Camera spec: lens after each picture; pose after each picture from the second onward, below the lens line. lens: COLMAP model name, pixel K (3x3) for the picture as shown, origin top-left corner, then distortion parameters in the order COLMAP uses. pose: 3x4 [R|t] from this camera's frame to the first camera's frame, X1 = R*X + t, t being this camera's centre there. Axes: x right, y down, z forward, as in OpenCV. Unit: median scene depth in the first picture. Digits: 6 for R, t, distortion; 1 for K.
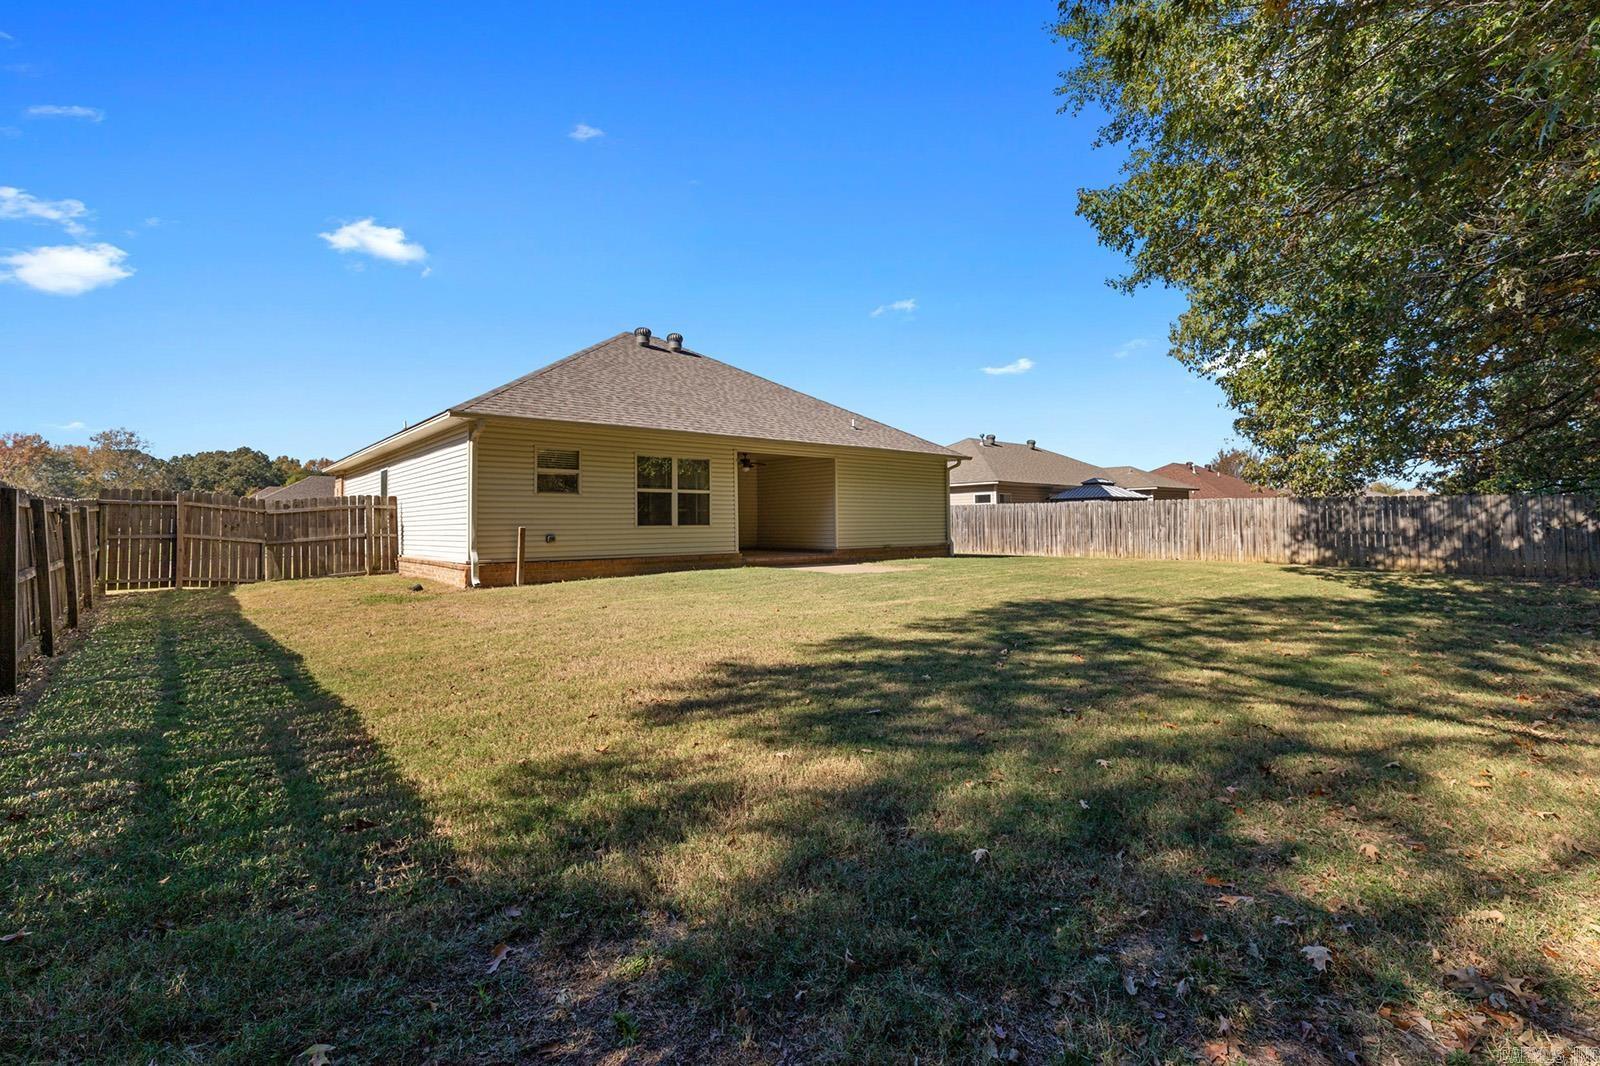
lens RADIAL K [[731.6, 0, 797.2], [0, 731.6, 508.7], [0, 0, 1]] dist [0.001527, -0.000510]
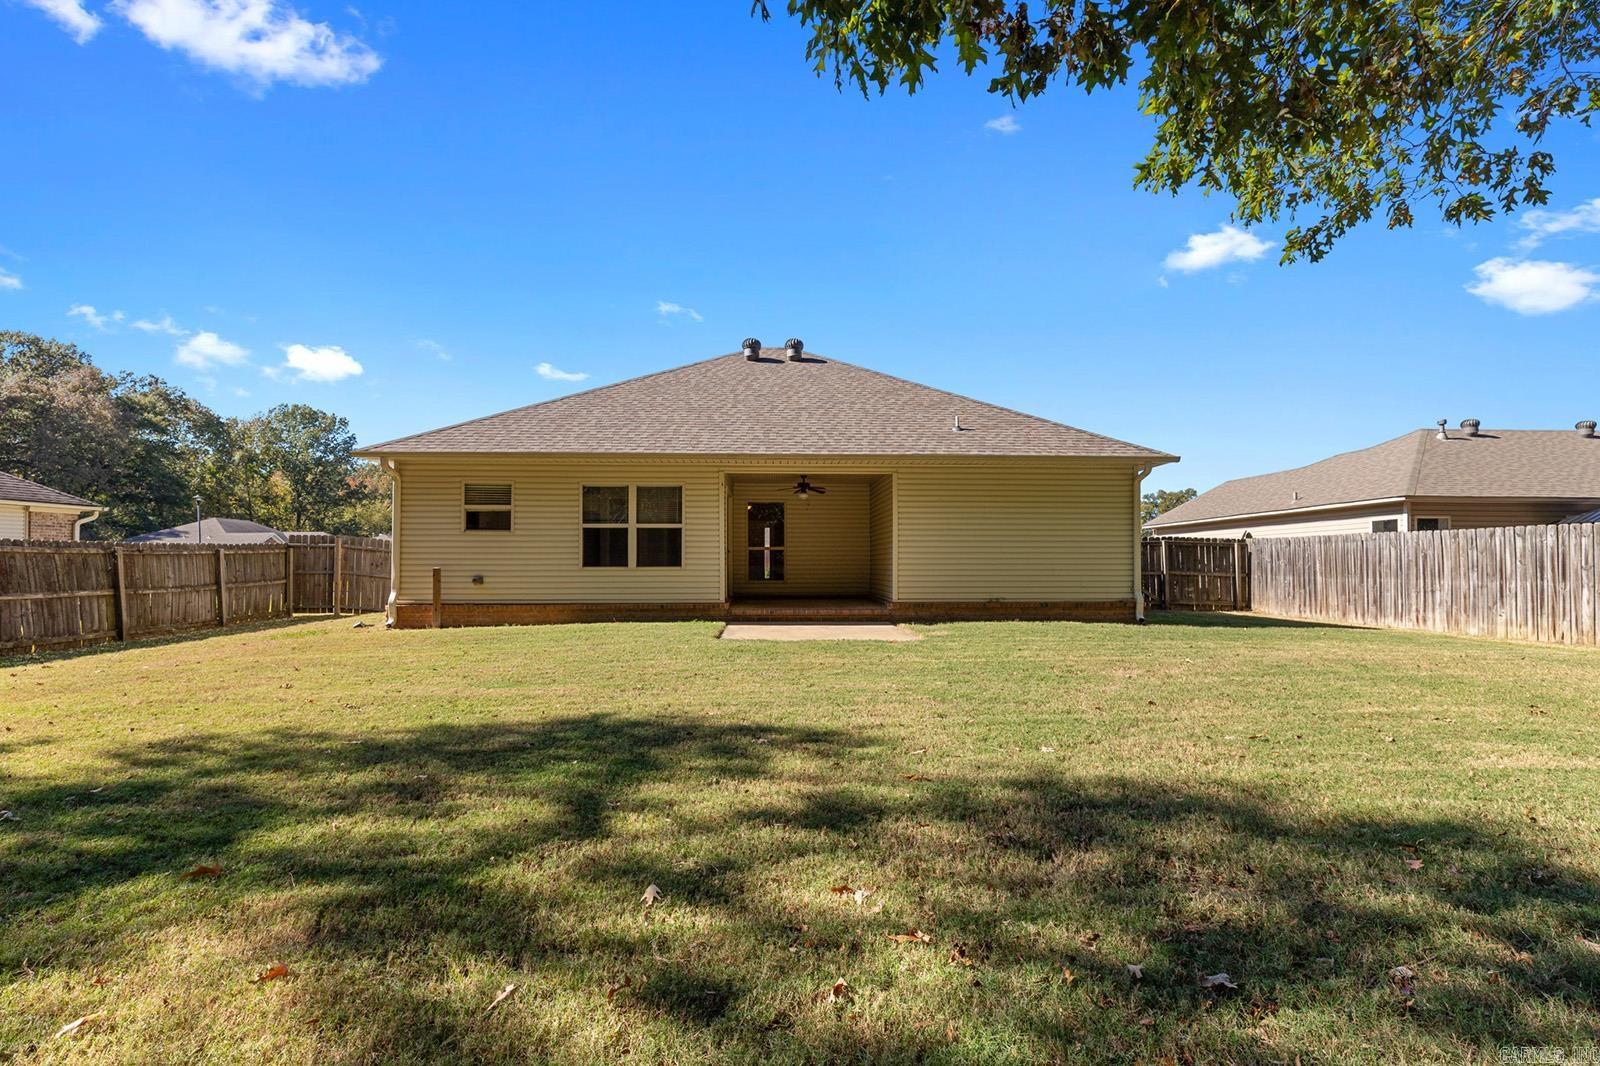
lens RADIAL K [[743.4, 0, 800.2], [0, 743.4, 556.2], [0, 0, 1]] dist [0.000026, -0.000039]
pose [[0.790180, 0.001105, -0.612874, 0.423208], [0.006494, 0.999927, 0.010176, 0.002750], [0.612841, -0.012021, 0.790115, 0.375224]]
